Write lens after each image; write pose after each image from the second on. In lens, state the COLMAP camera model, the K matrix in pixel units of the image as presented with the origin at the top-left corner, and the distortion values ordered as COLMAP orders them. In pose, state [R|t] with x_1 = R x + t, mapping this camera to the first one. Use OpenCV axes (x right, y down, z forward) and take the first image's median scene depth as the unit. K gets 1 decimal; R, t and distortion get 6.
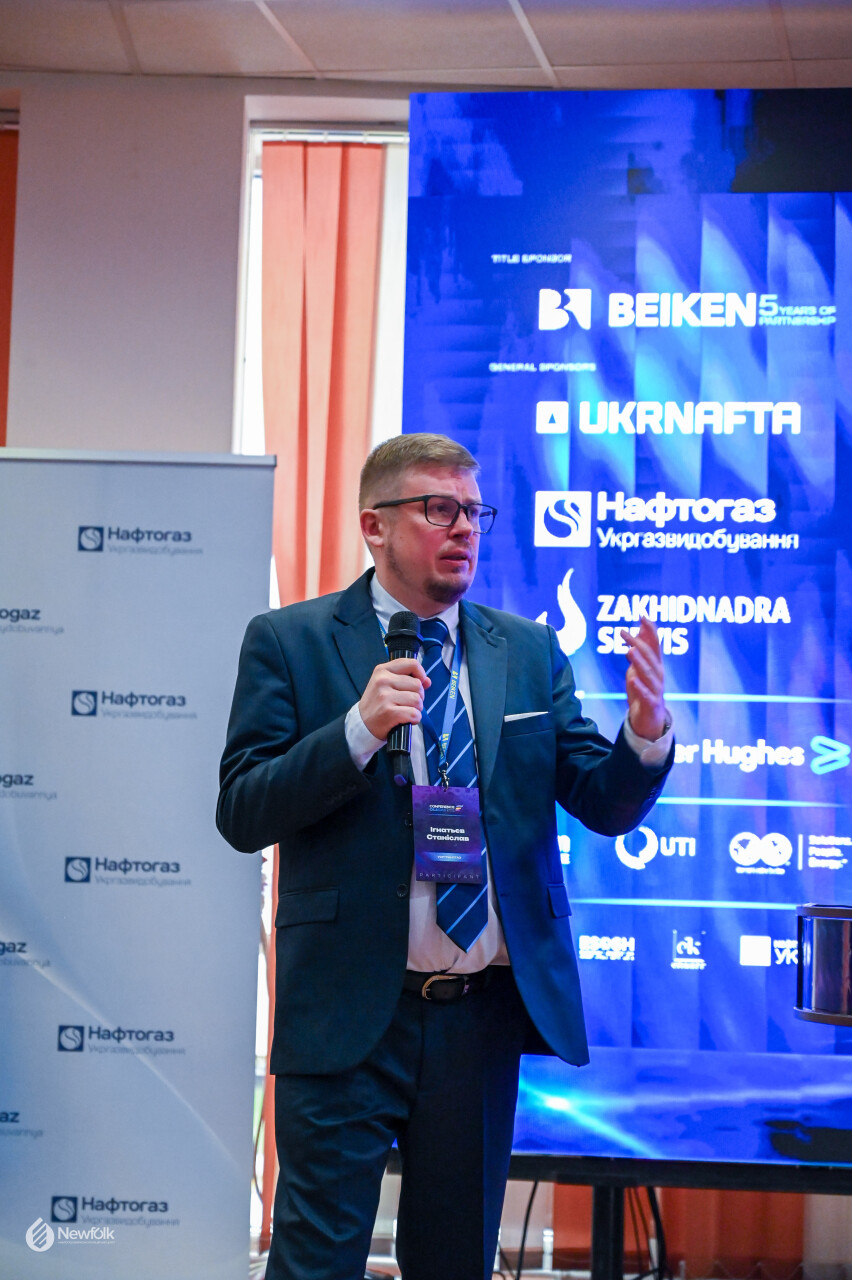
lens RADIAL K [[2638.8, 0, 426.0], [0, 2638.8, 640.0], [0, 0, 1]] dist [-0.043535, 0.134788]
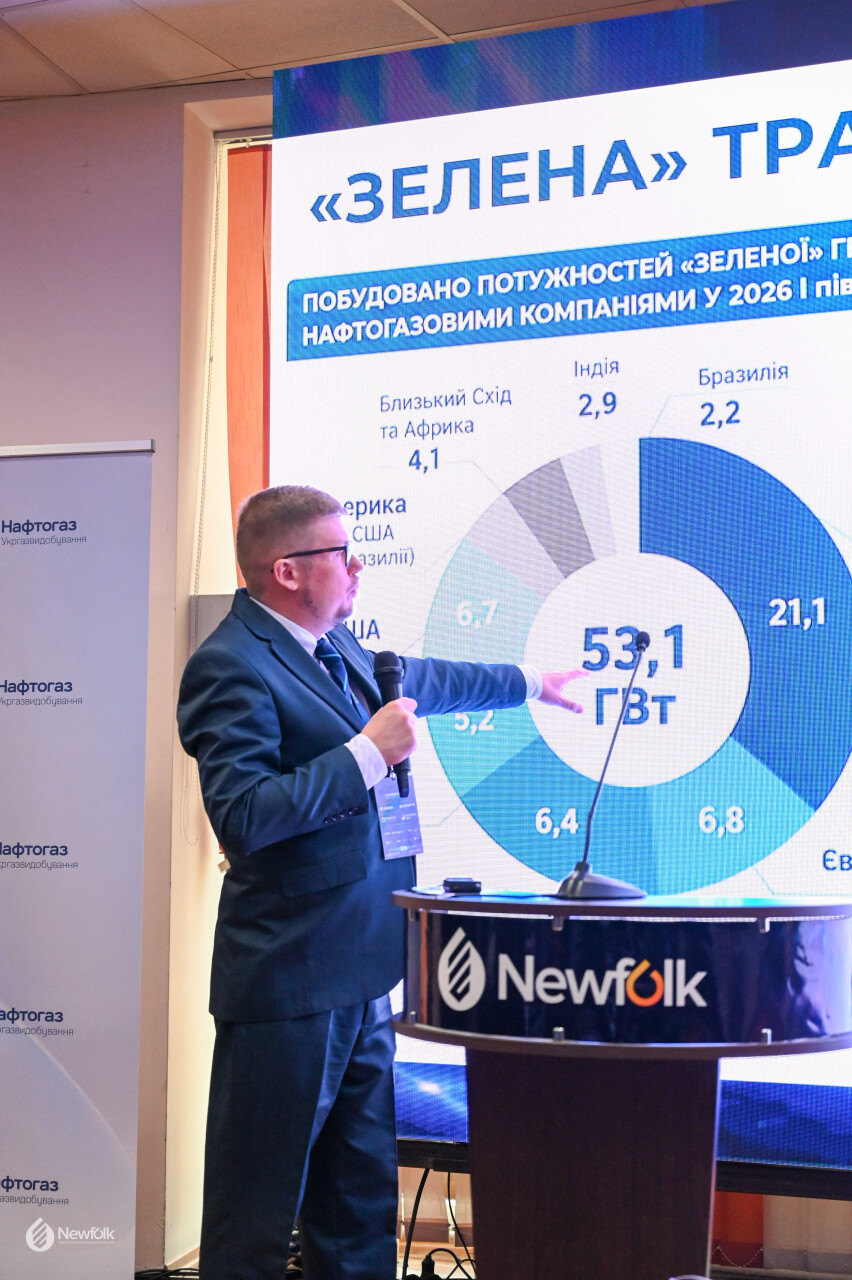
lens RADIAL K [[2078.1, 0, 406.5], [0, 2078.1, 649.0], [0, 0, 1]] dist [-0.032101, -0.012882]
pose [[0.968427, -0.042107, -0.245716, 0.231195], [0.041102, 0.999112, -0.009218, 0.021334], [0.245886, -0.001173, 0.969298, 0.255923]]
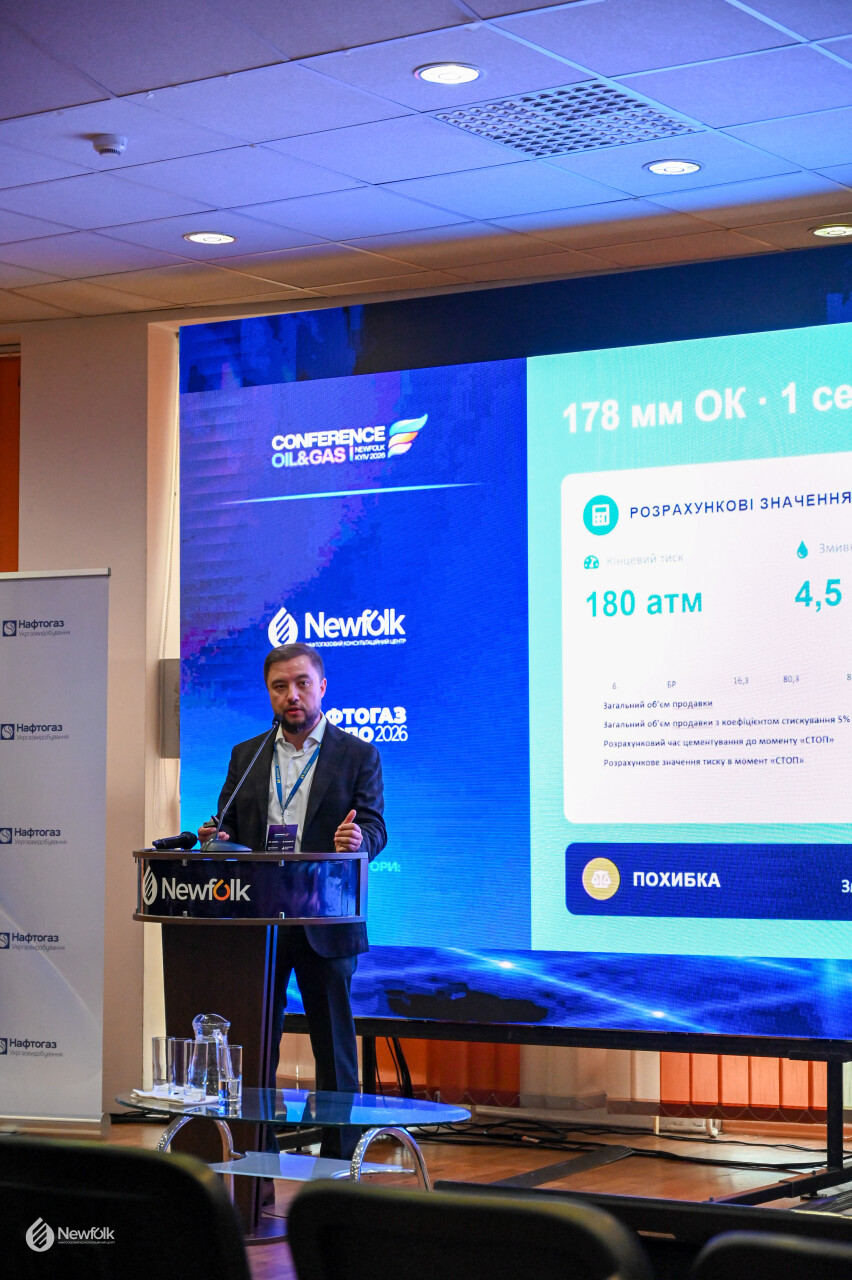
lens RADIAL K [[2638.8, 0, 426.0], [0, 2638.8, 640.0], [0, 0, 1]] dist [-0.043535, 0.134788]
pose [[0.917441, -0.054332, -0.394145, 0.736734], [0.060101, 0.998190, 0.002297, -0.020039], [0.393307, -0.025796, 0.919045, -0.368171]]
